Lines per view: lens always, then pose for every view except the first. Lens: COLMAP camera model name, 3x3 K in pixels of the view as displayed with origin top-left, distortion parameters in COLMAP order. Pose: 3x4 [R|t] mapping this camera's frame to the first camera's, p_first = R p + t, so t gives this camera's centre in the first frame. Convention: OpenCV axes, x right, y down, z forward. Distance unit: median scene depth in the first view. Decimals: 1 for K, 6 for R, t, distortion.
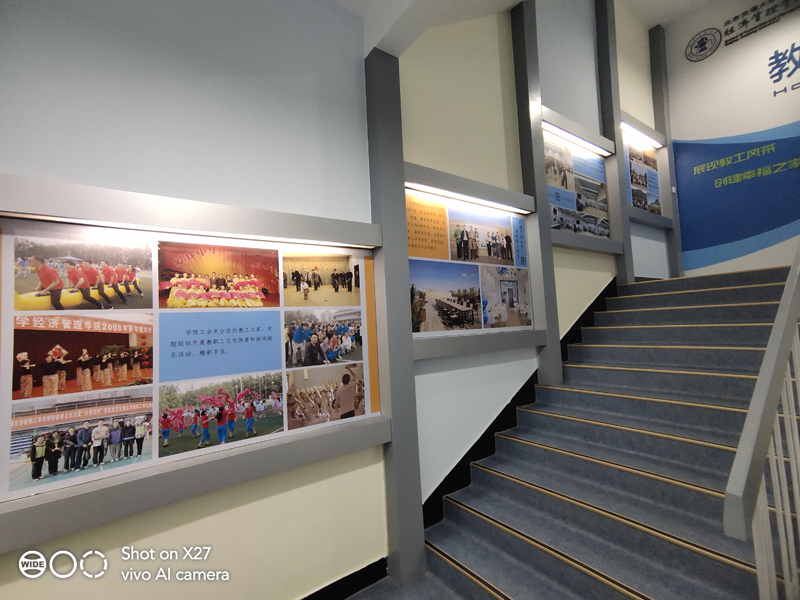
lens RADIAL K [[375.5, 0, 400.0], [0, 375.5, 300.0], [0, 0, 1]] dist [-0.032698, 0.037456]
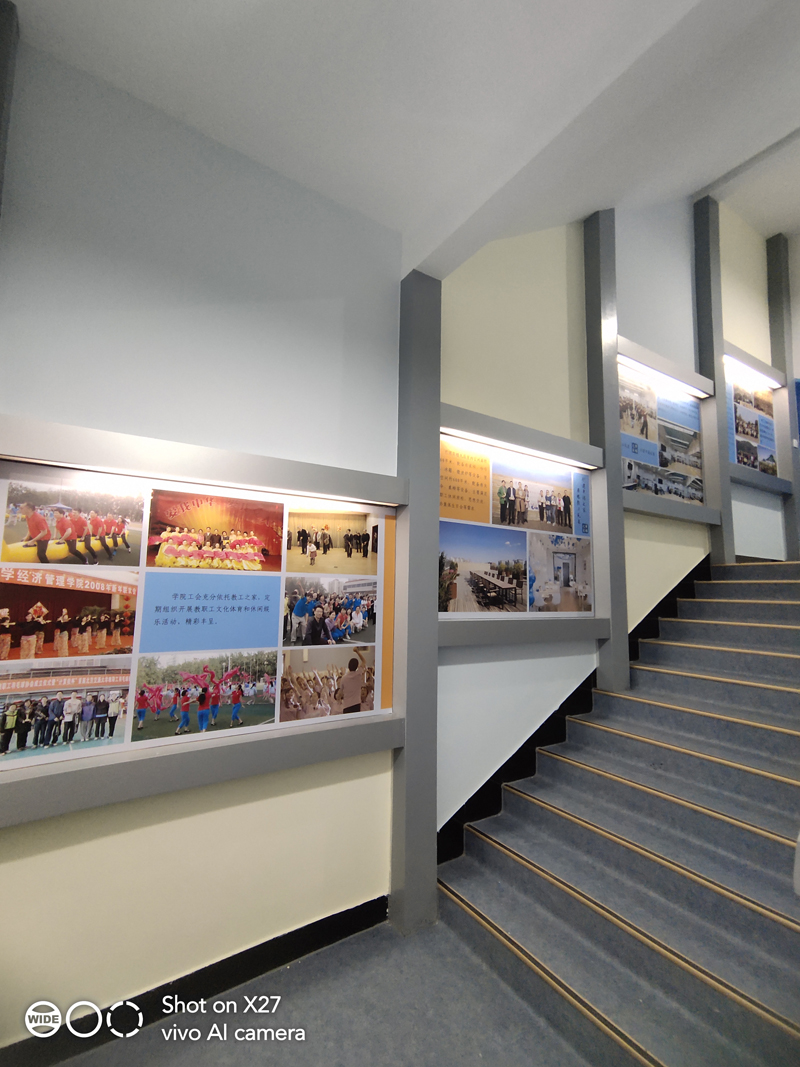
lens RADIAL K [[500.9, 0, 400.8], [0, 500.9, 529.6], [0, 0, 1]] dist [-0.032698, 0.037456]
pose [[0.996577, 0.063203, -0.053290, -0.000605], [-0.066050, 0.996382, -0.053478, -0.023844], [0.049717, 0.056814, 0.997146, -0.075993]]
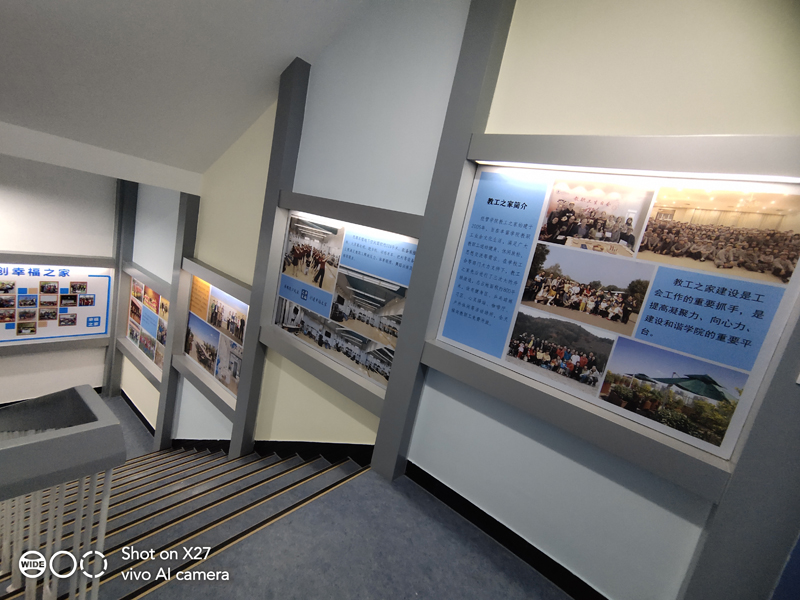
lens RADIAL K [[378.2, 0, 400.3], [0, 378.2, 301.0], [0, 0, 1]] dist [-0.024651, 0.050508]
pose [[0.244244, 0.284926, -0.926910, 1.639924], [-0.161335, 0.954477, 0.250888, -0.666333], [0.956199, 0.088265, 0.279094, 1.286457]]
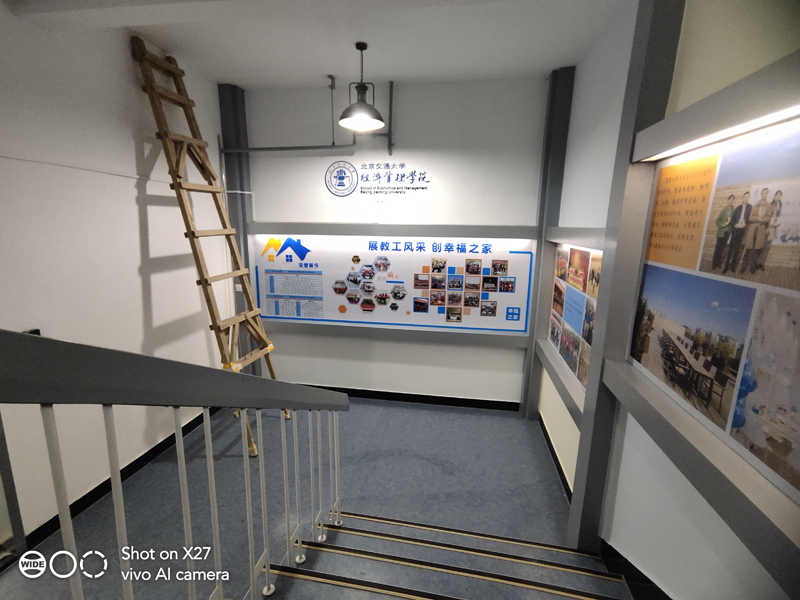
lens RADIAL K [[378.2, 0, 400.3], [0, 378.2, 301.0], [0, 0, 1]] dist [-0.024651, 0.050508]
pose [[-0.712276, 0.183196, -0.677571, 0.796789], [0.066081, 0.978553, 0.195107, -0.194619], [0.698782, 0.094196, -0.709106, 1.075395]]
